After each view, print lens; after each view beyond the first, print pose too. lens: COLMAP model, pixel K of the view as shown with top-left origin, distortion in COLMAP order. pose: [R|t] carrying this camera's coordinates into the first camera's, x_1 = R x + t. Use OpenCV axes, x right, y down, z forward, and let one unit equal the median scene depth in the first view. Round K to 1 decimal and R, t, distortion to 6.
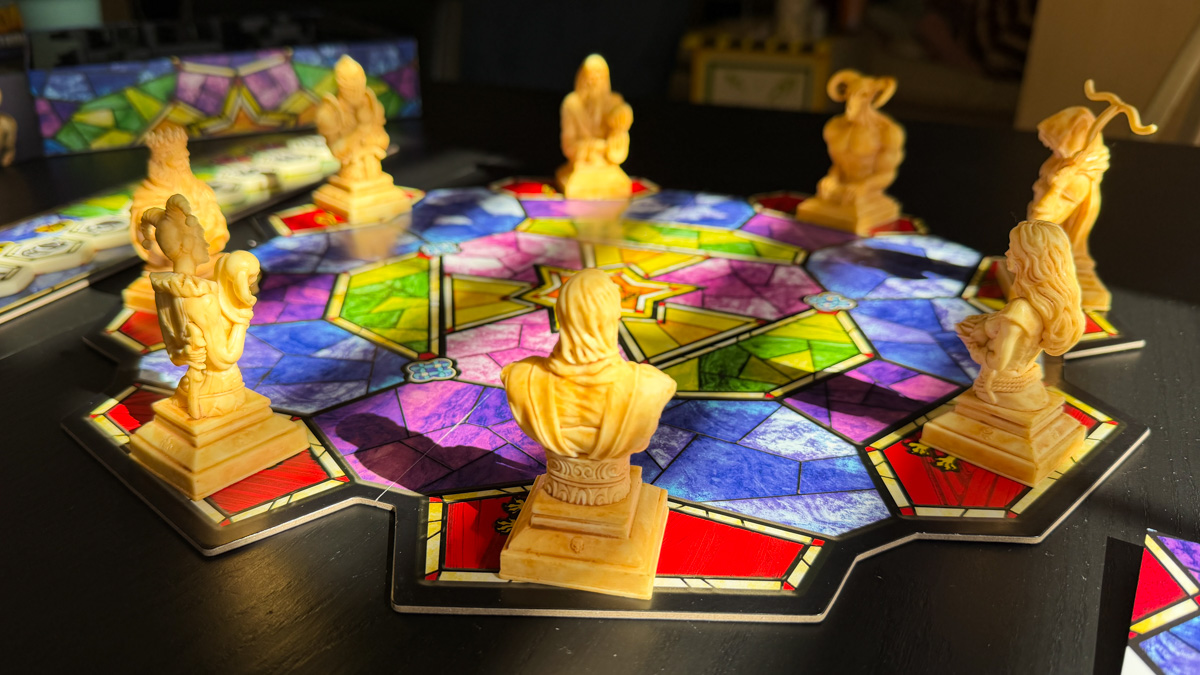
lens RADIAL K [[946.0, 0, 587.9], [0, 946.0, 348.9], [0, 0, 1]] dist [-0.002447, -0.044692]
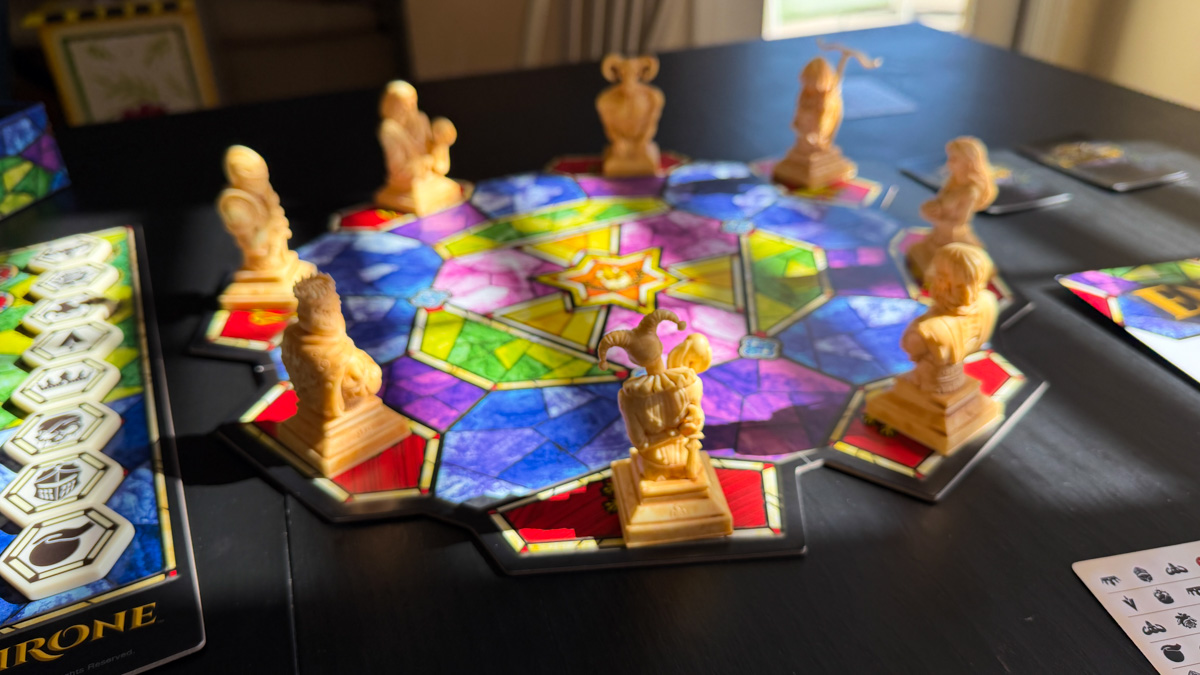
lens RADIAL K [[860.7, 0, 601.5], [0, 860.7, 339.4], [0, 0, 1]] dist [0.022309, -0.048111]
pose [[0.668668, -0.399678, 0.627010, -0.456694], [0.328572, 0.915280, 0.233030, -0.158218], [-0.667026, 0.050198, 0.743341, 0.108918]]
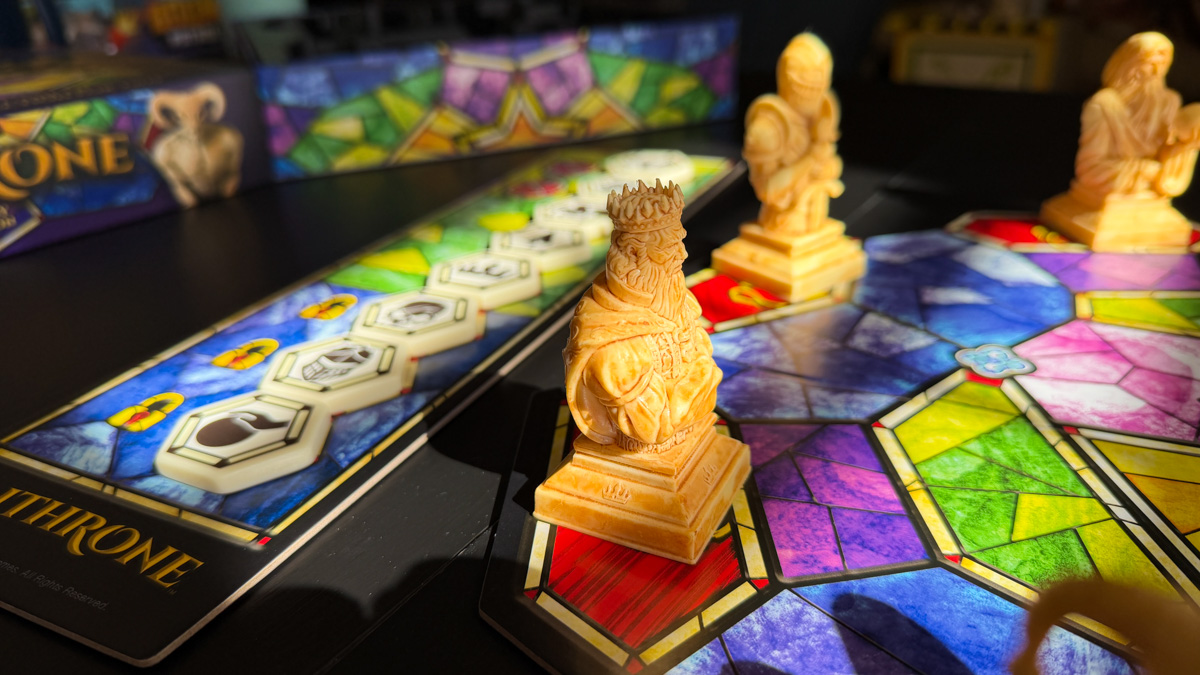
lens RADIAL K [[860.7, 0, 621.6], [0, 860.7, 365.6], [0, 0, 1]] dist [0.022309, -0.048111]
pose [[0.996403, 0.006588, -0.084483, -0.237472], [-0.002178, 0.998635, 0.052193, -0.091611], [0.084712, -0.051822, 0.995057, 0.316077]]
